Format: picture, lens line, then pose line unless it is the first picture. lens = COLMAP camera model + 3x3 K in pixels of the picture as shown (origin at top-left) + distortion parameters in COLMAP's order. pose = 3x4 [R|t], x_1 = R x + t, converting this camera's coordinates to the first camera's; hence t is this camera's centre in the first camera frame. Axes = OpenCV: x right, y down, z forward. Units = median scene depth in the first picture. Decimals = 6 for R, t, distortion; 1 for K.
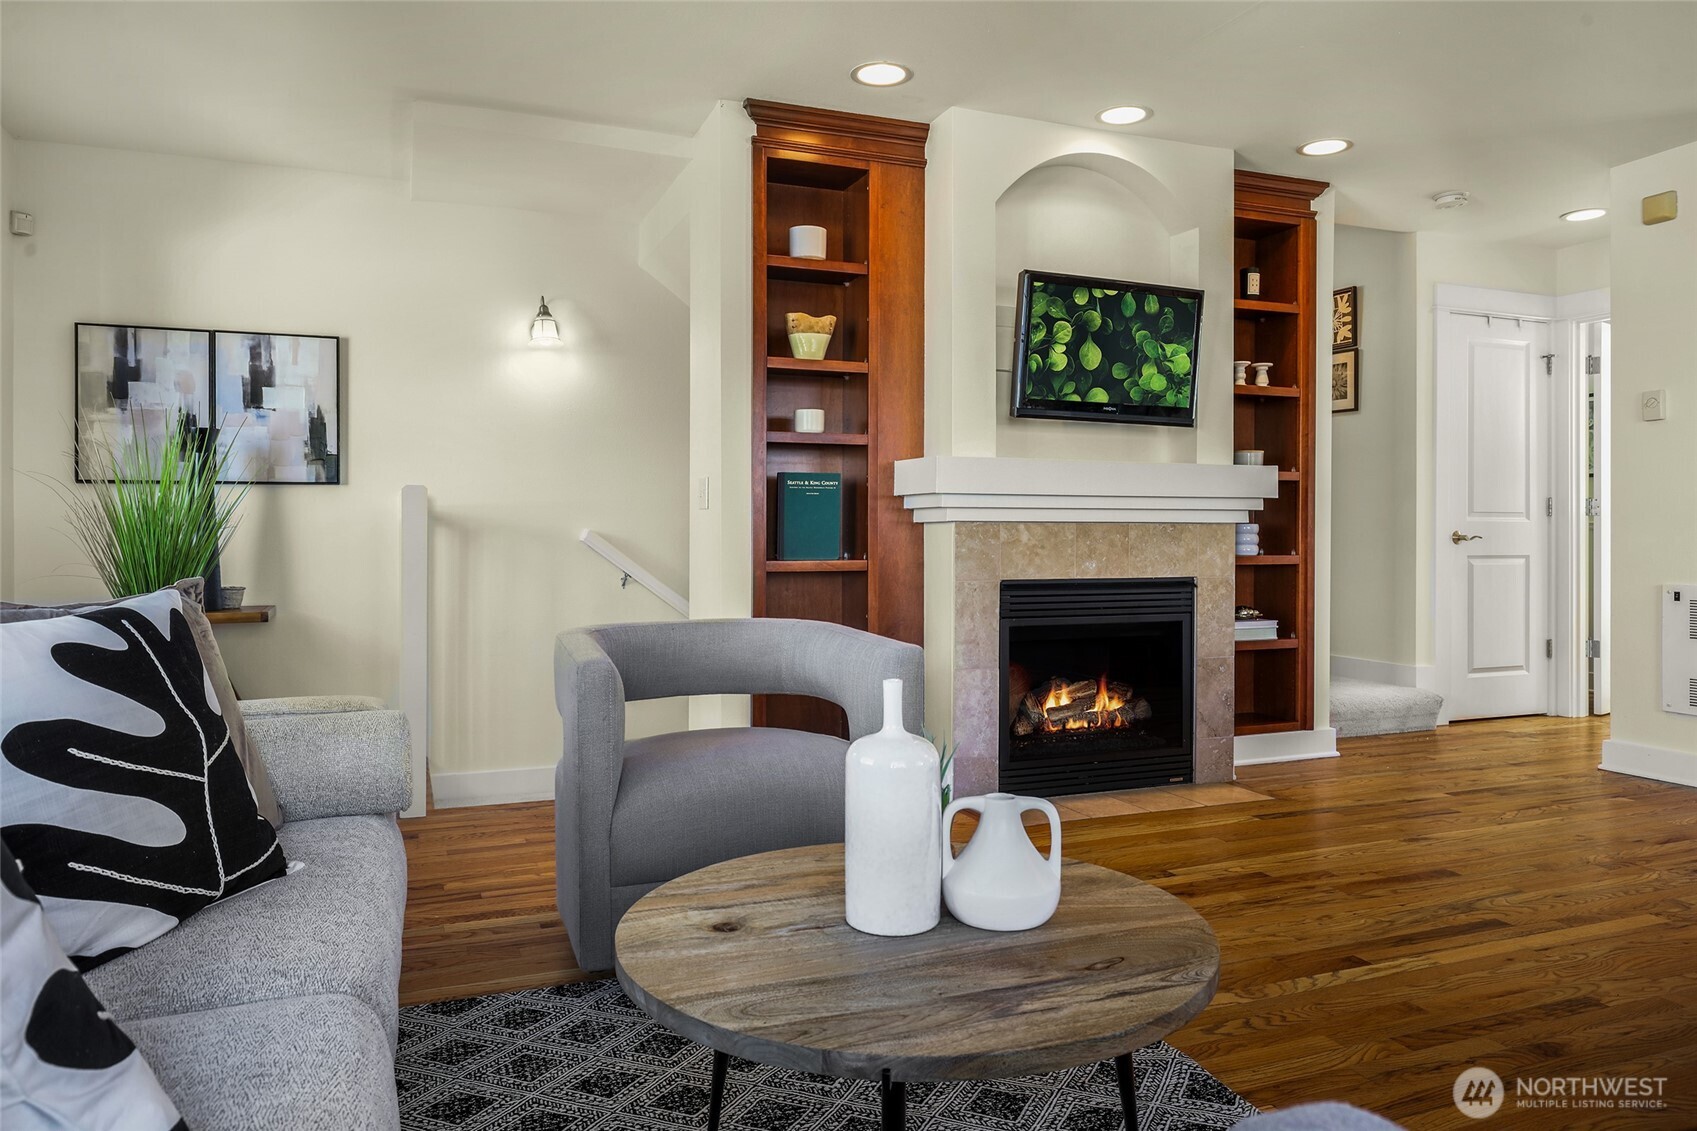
lens RADIAL K [[1132.4, 0, 854.9], [0, 1132.4, 556.7], [0, 0, 1]] dist [-0.026303, 0.017050]
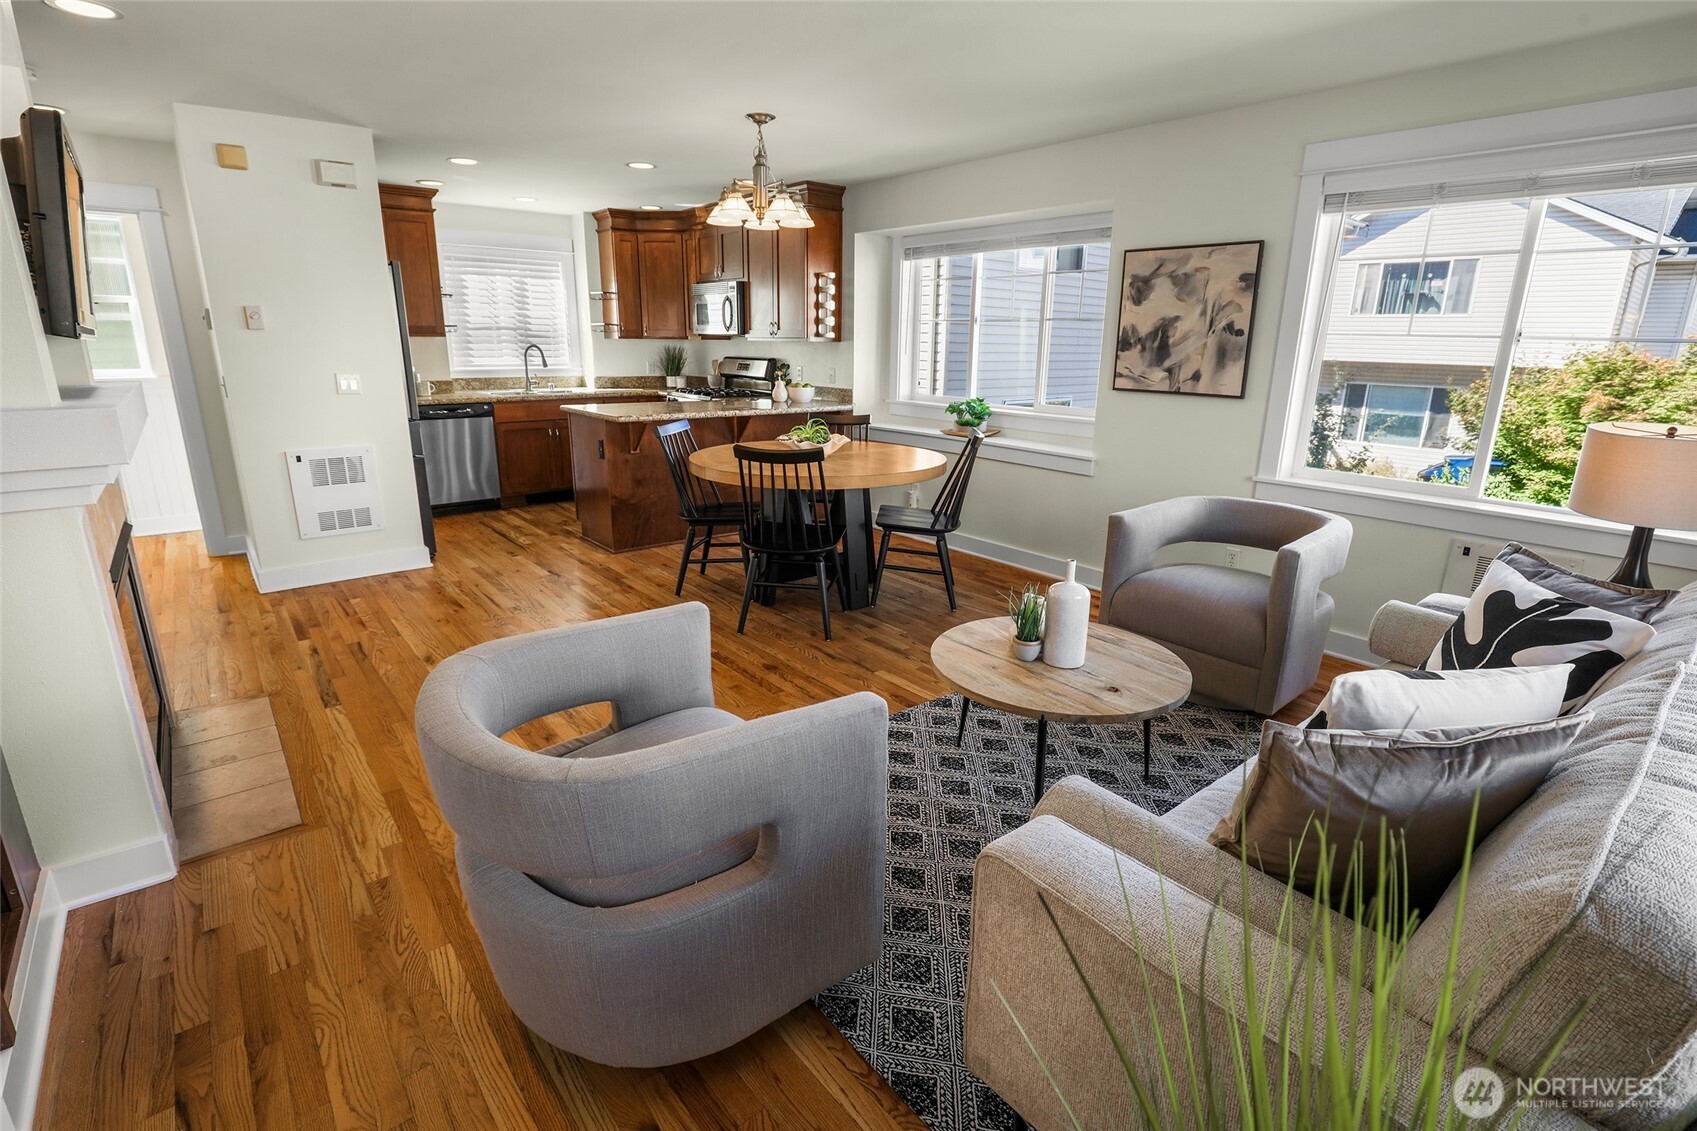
lens RADIAL K [[809.1, 0, 842.2], [0, 809.1, 577.7], [0, 0, 1]] dist [-0.026565, -0.002929]
pose [[-0.294177, -0.274716, 0.915419, -0.446622], [0.009495, 0.956913, 0.290220, -0.109531], [-0.955704, 0.094068, -0.278893, 0.648230]]
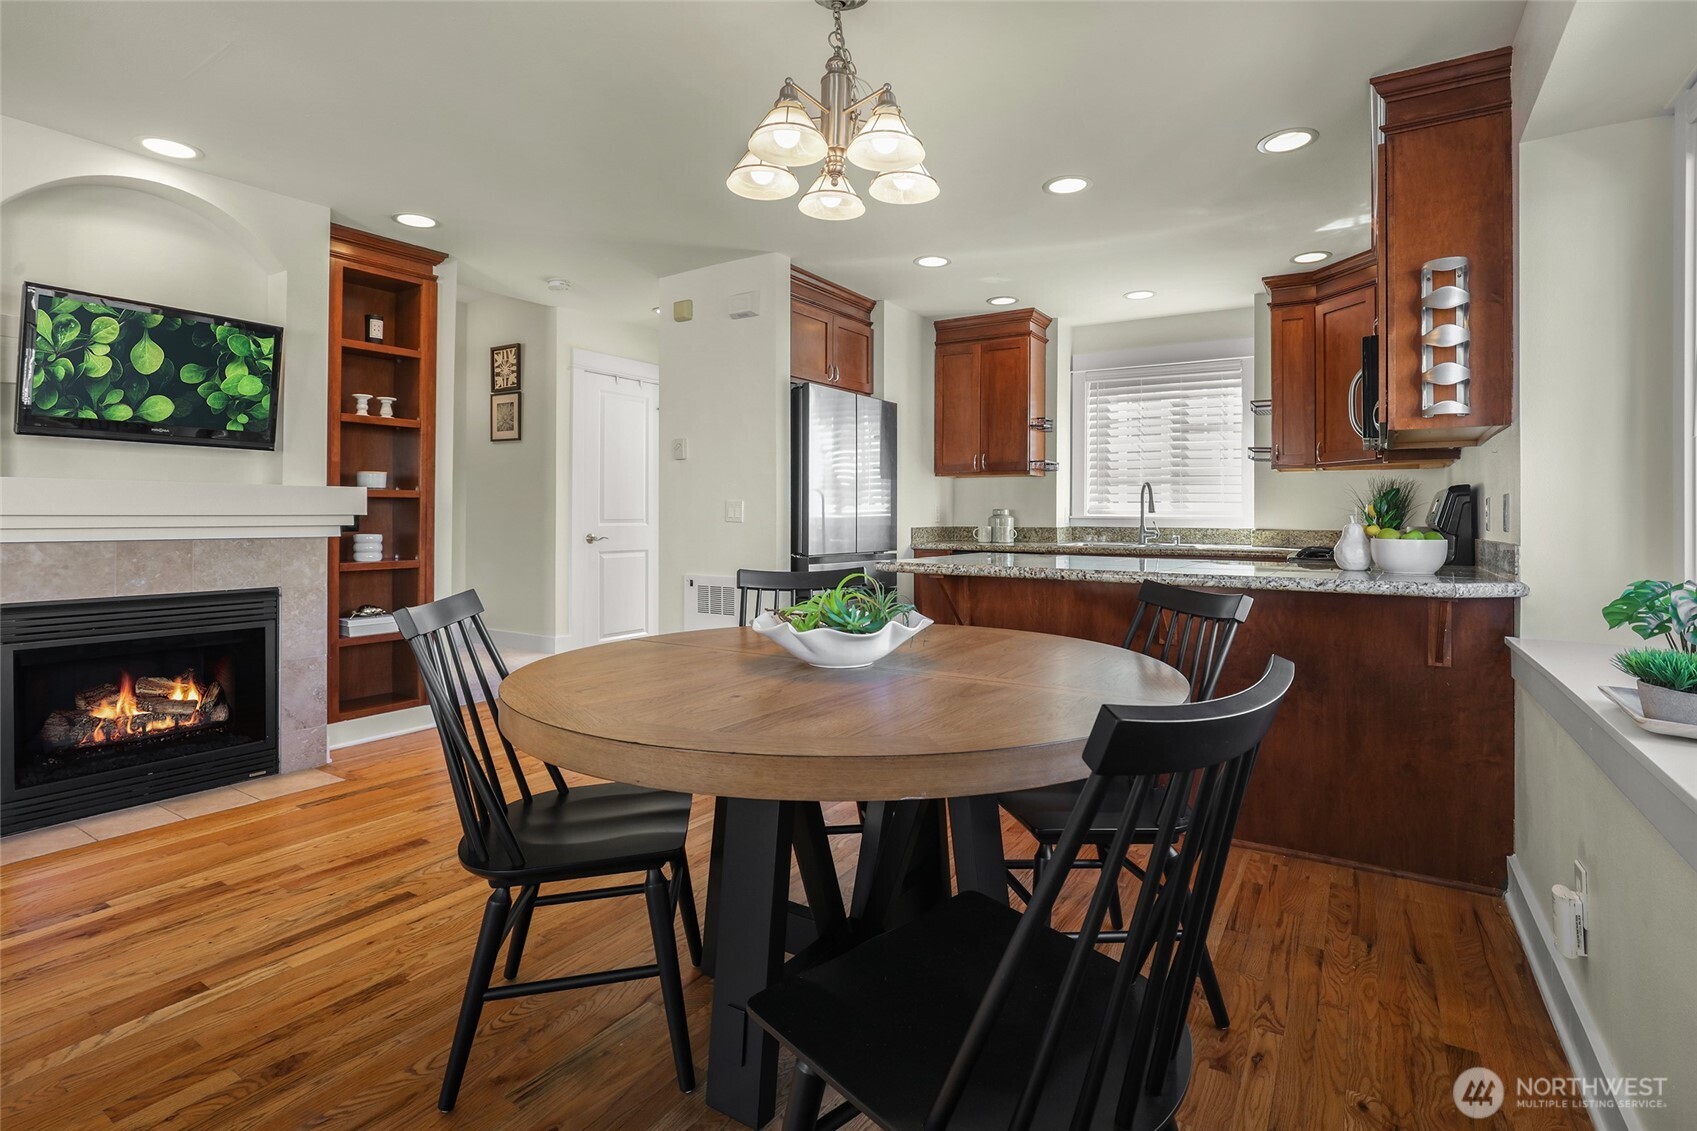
lens RADIAL K [[810.2, 0, 860.8], [0, 810.2, 536.6], [0, 0, 1]] dist [-0.032120, 0.005878]
pose [[0.808745, -0.015541, 0.587954, 0.311311], [0.013957, 0.999876, 0.007232, -0.029409], [-0.587994, 0.002357, 0.808862, 0.037172]]
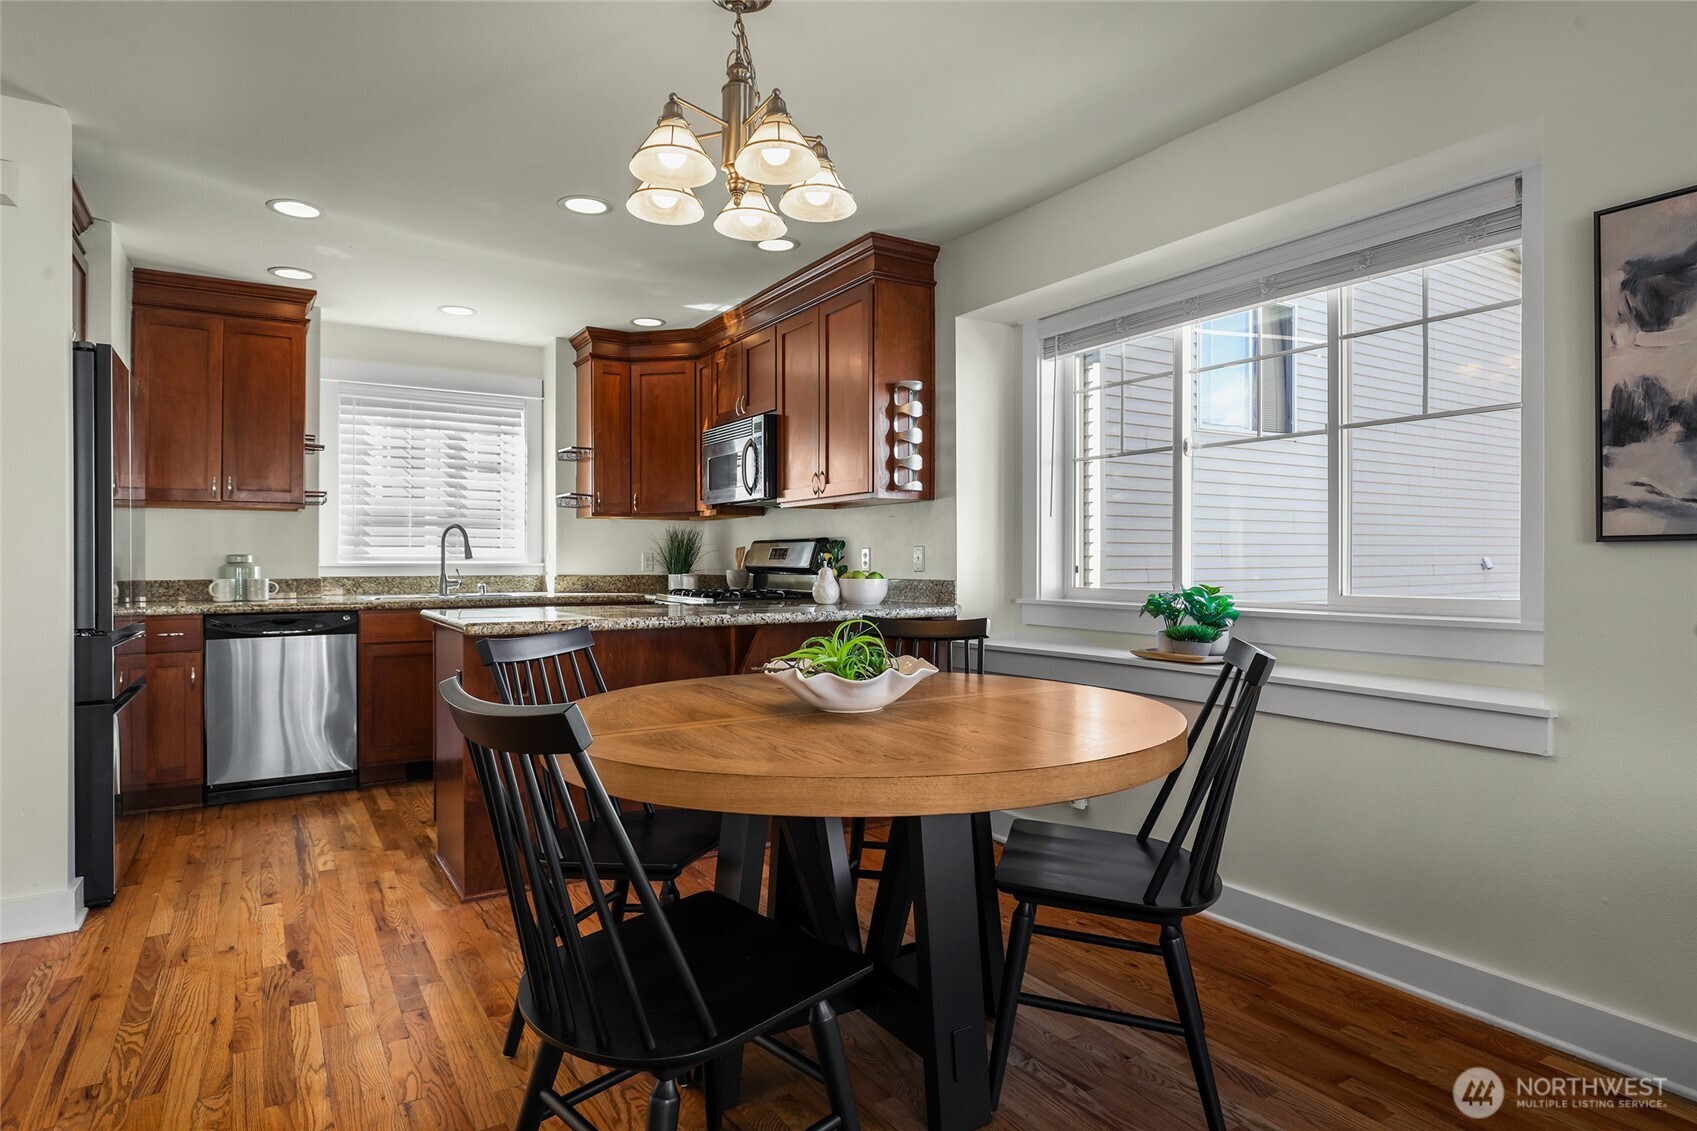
lens RADIAL K [[946.5, 0, 852.8], [0, 946.5, 572.7], [0, 0, 1]] dist [-0.011960, 0.002170]
pose [[-0.181769, -0.012159, 0.983266, 0.055410], [0.026302, 0.999506, 0.017222, -0.040059], [-0.982989, 0.028992, -0.181359, 0.467887]]
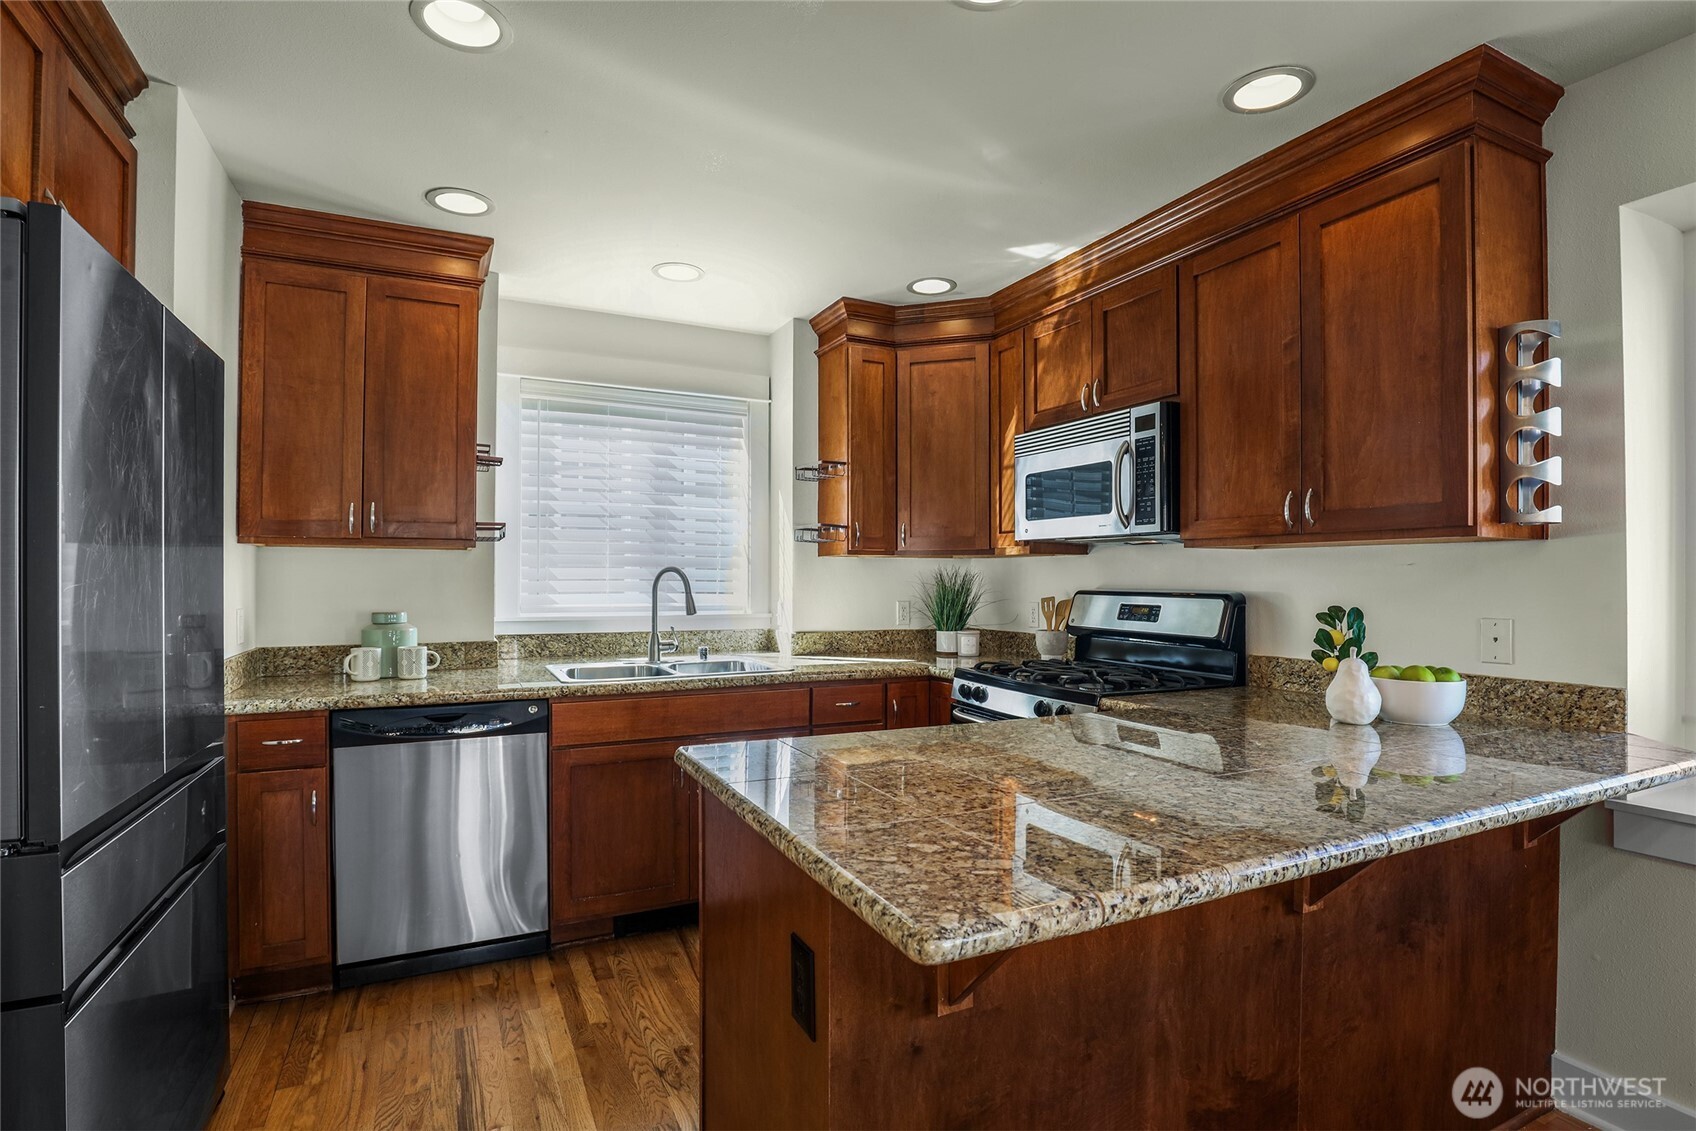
lens RADIAL K [[808.6, 0, 856.5], [0, 808.6, 590.5], [0, 0, 1]] dist [-0.026565, -0.002929]
pose [[-0.089363, -0.017795, 0.995840, 0.565566], [0.022600, 0.999547, 0.019890, -0.083277], [-0.995743, 0.024283, -0.088921, 0.641742]]
